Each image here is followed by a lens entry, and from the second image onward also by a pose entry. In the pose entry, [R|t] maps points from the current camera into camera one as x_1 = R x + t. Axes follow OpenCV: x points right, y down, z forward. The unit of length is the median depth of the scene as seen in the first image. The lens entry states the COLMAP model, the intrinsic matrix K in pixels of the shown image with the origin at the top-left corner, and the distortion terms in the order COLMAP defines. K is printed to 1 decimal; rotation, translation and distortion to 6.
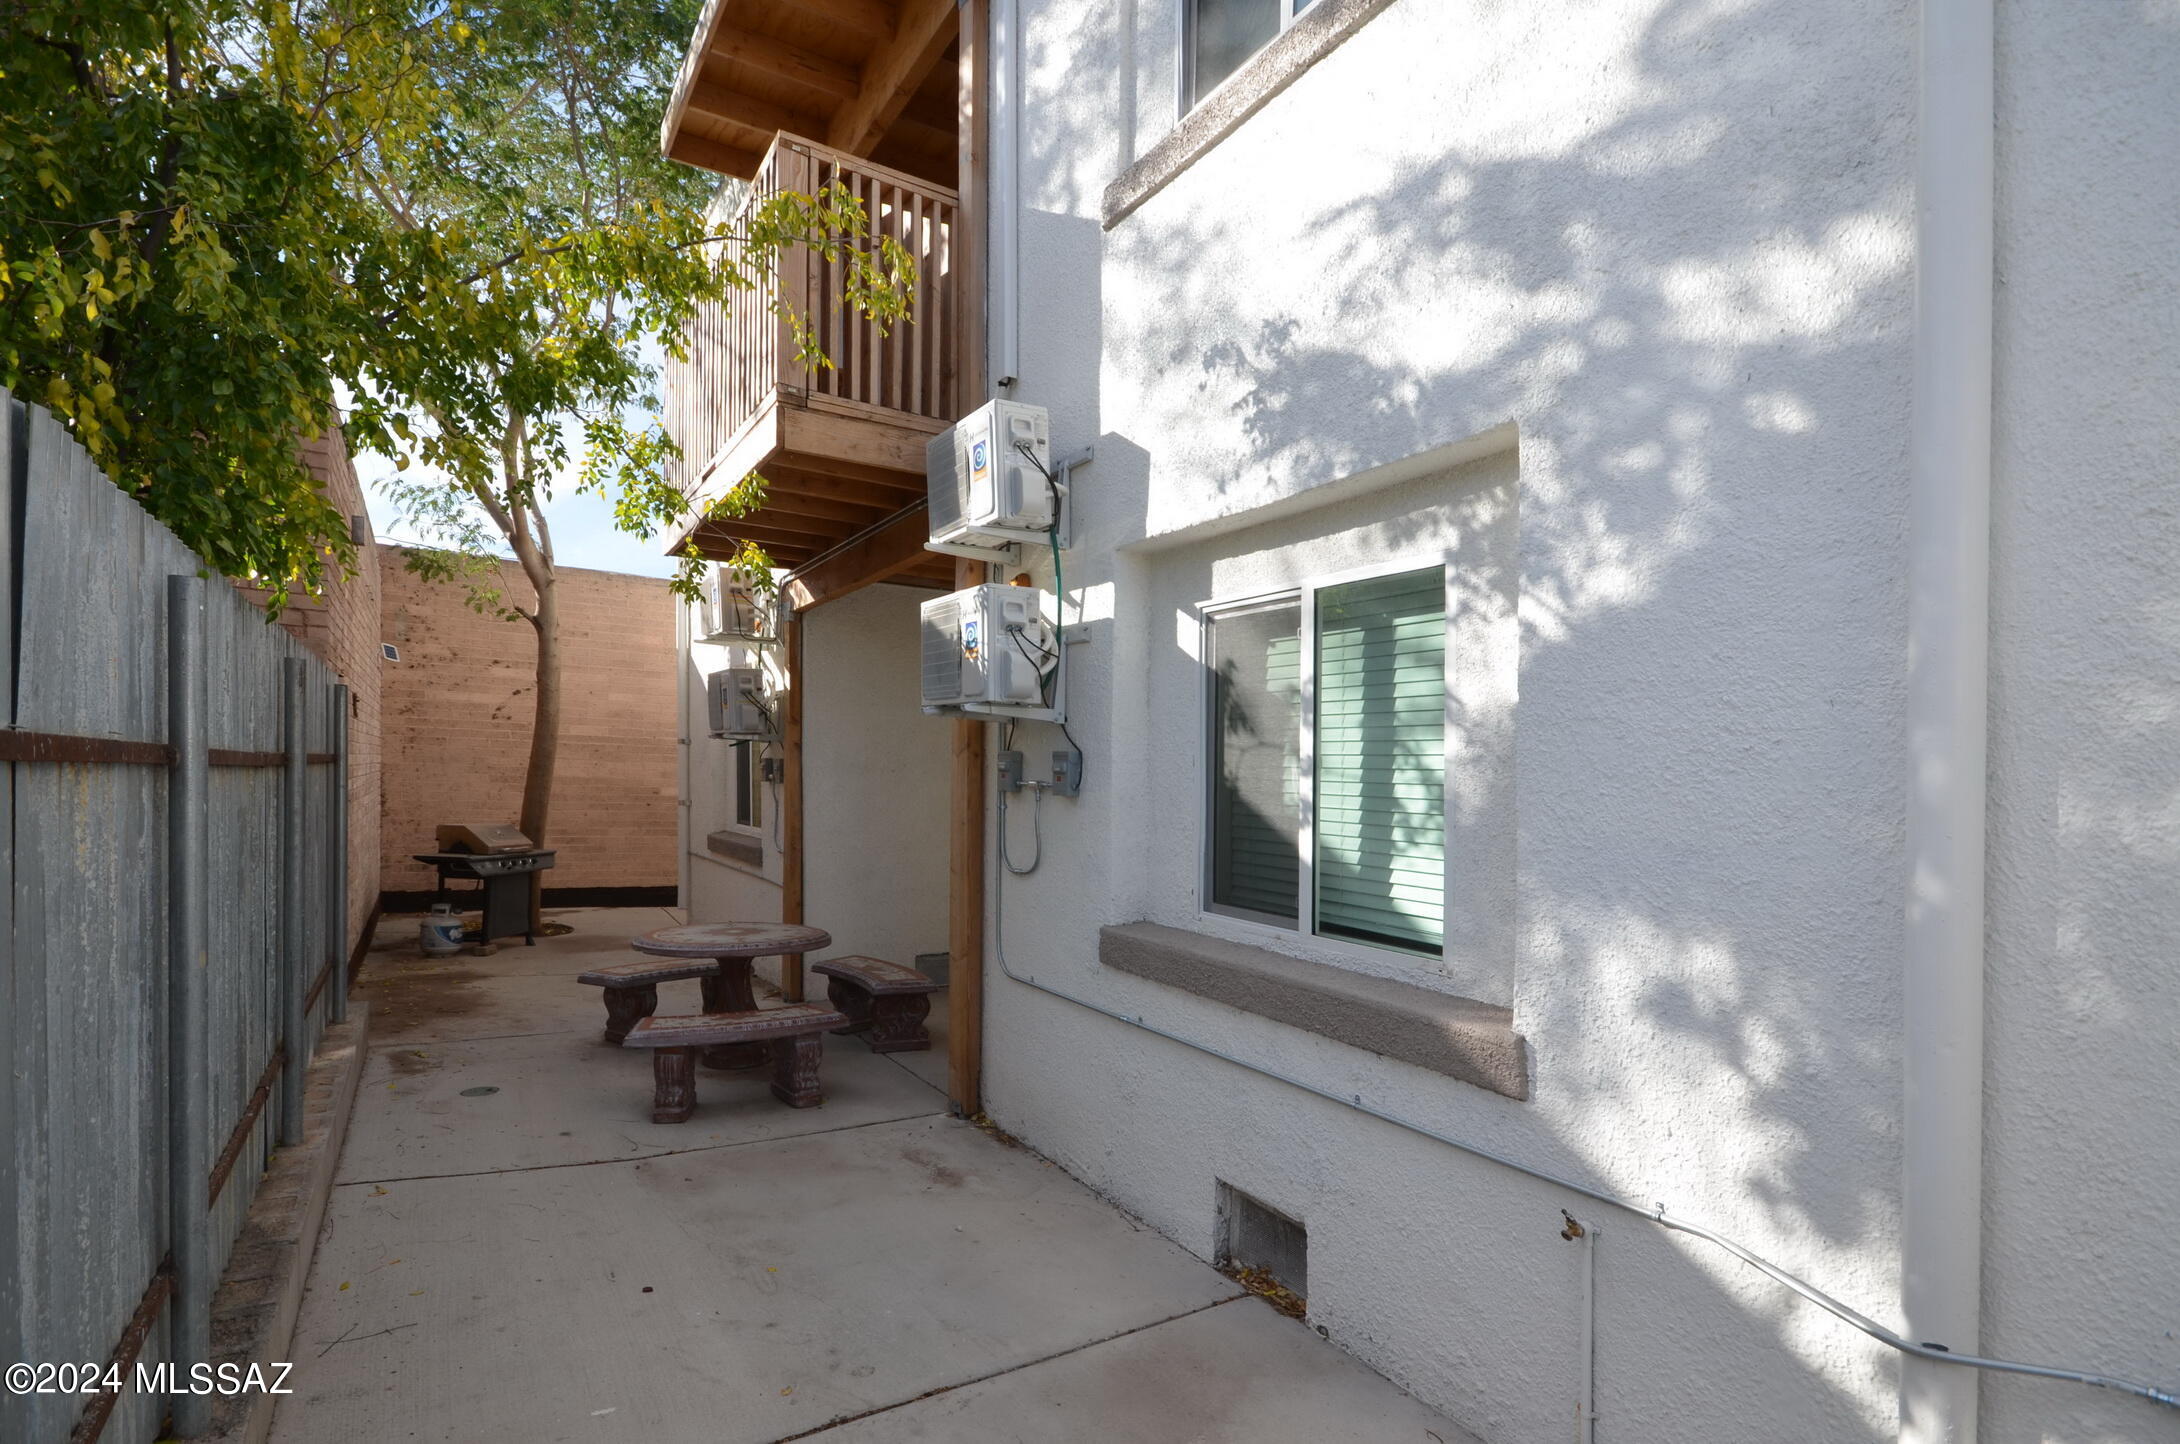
lens RADIAL K [[1032.1, 0, 1094.4], [0, 1032.1, 818.9], [0, 0, 1]] dist [0.000626, 0.000022]
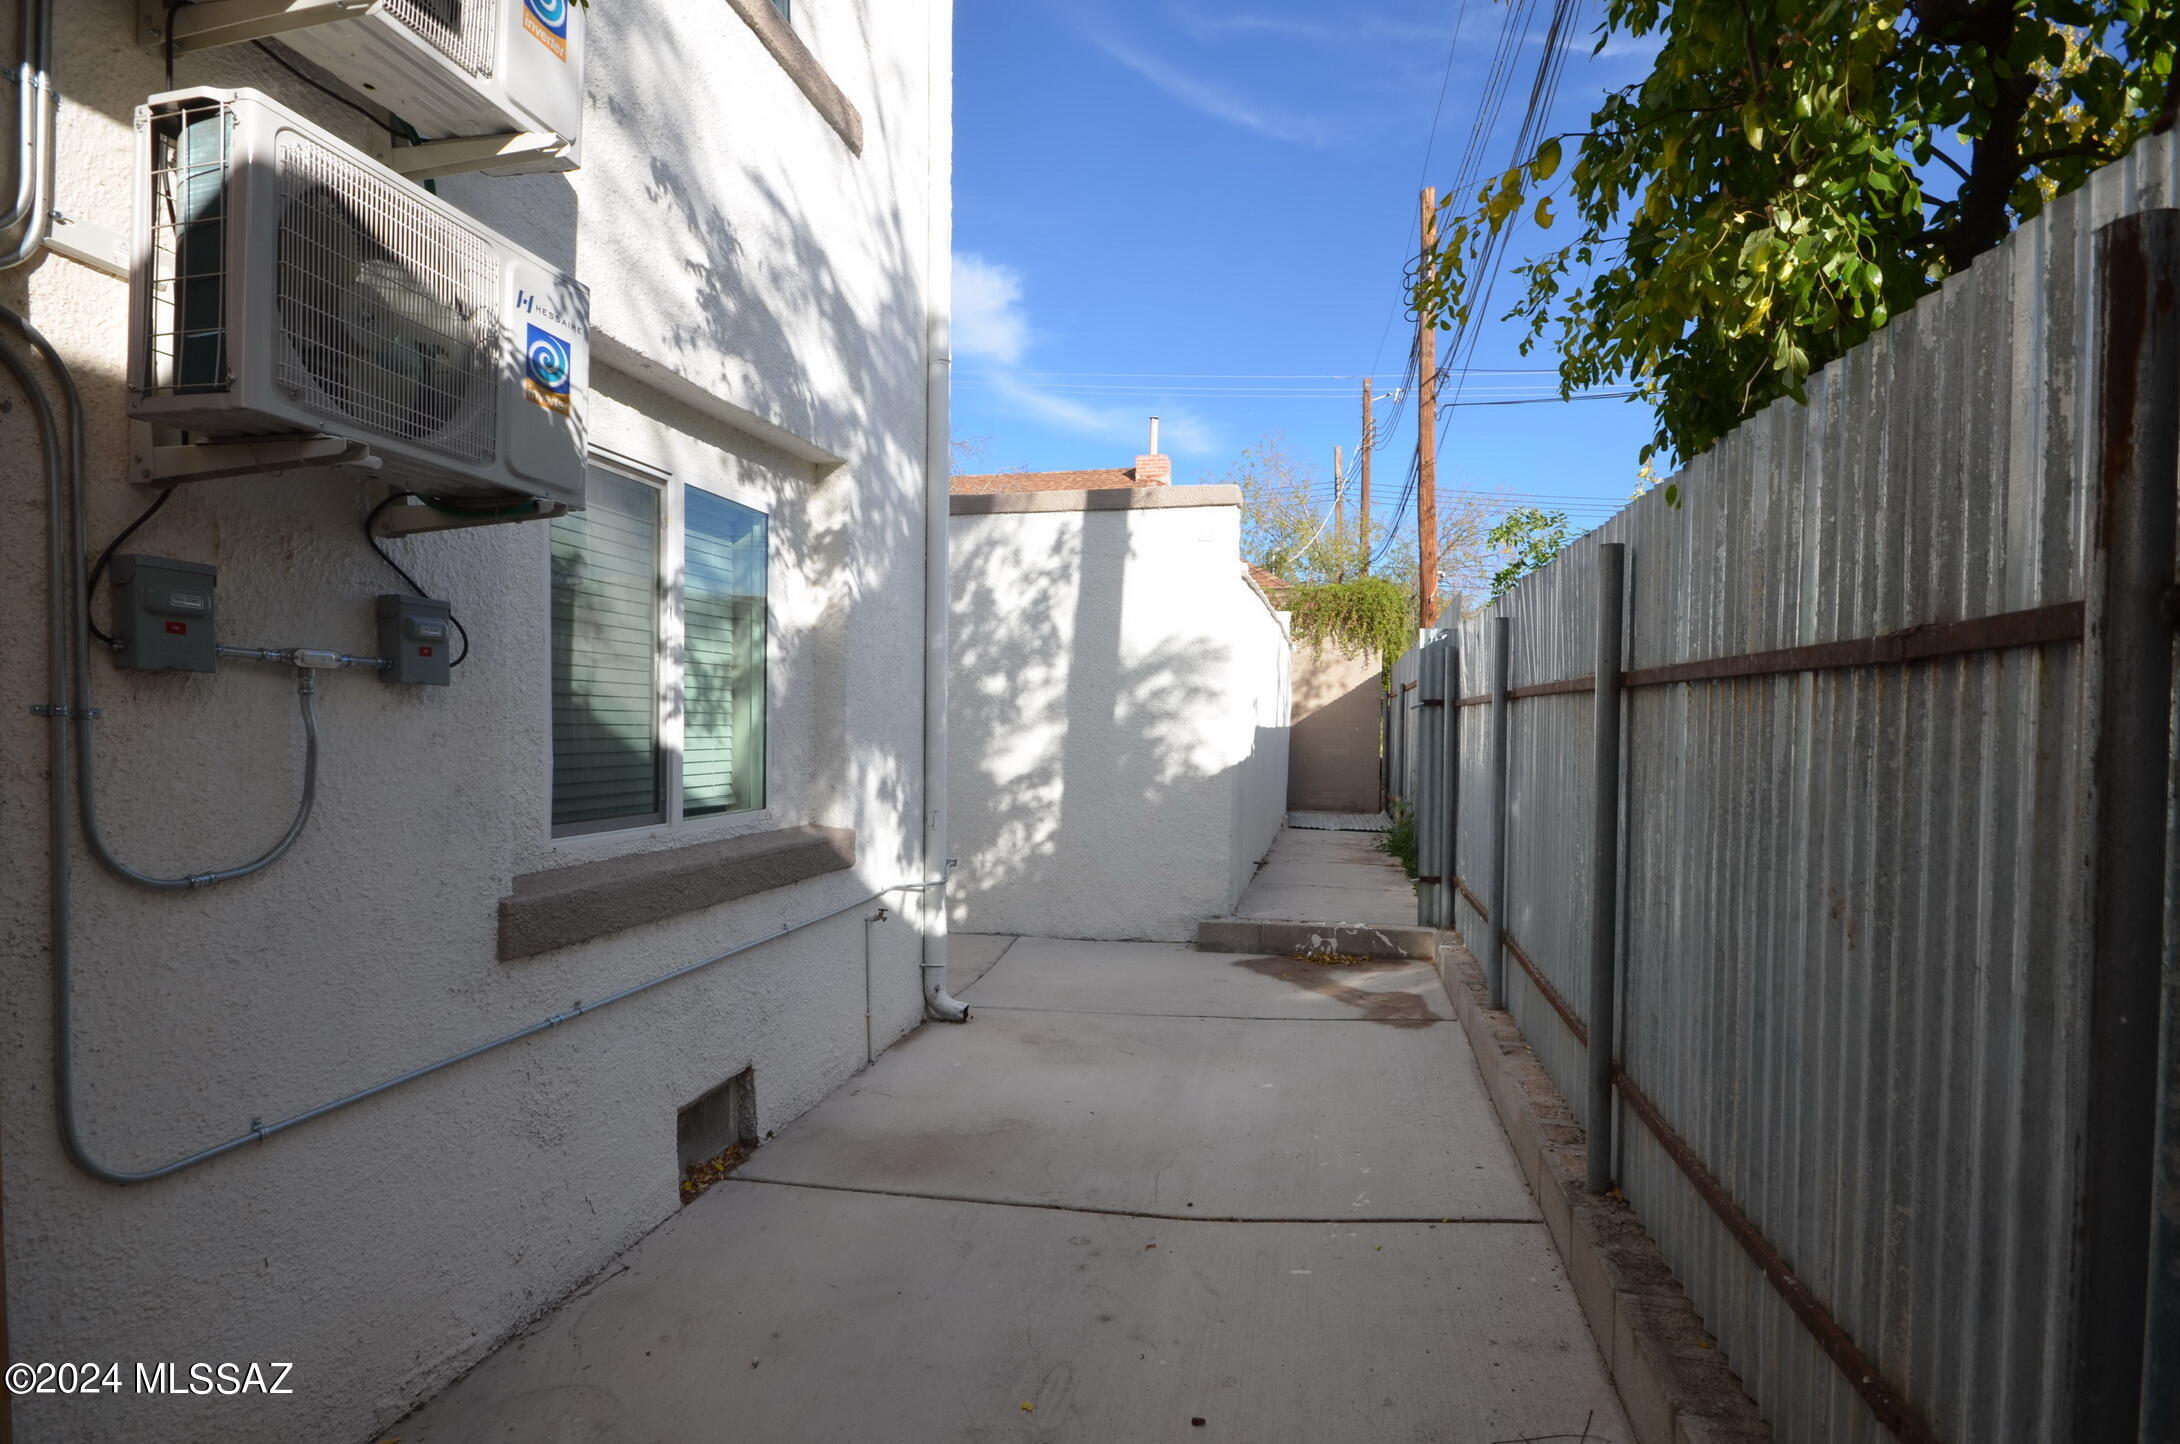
lens RADIAL K [[1110.9, 0, 1096.1], [0, 1110.9, 688.3], [0, 0, 1]] dist [0.000328, 0.000104]
pose [[-0.718247, -0.025260, 0.695329, -0.857338], [-0.015651, 0.999674, 0.020150, -0.048909], [-0.695612, 0.003590, -0.718409, 1.524728]]
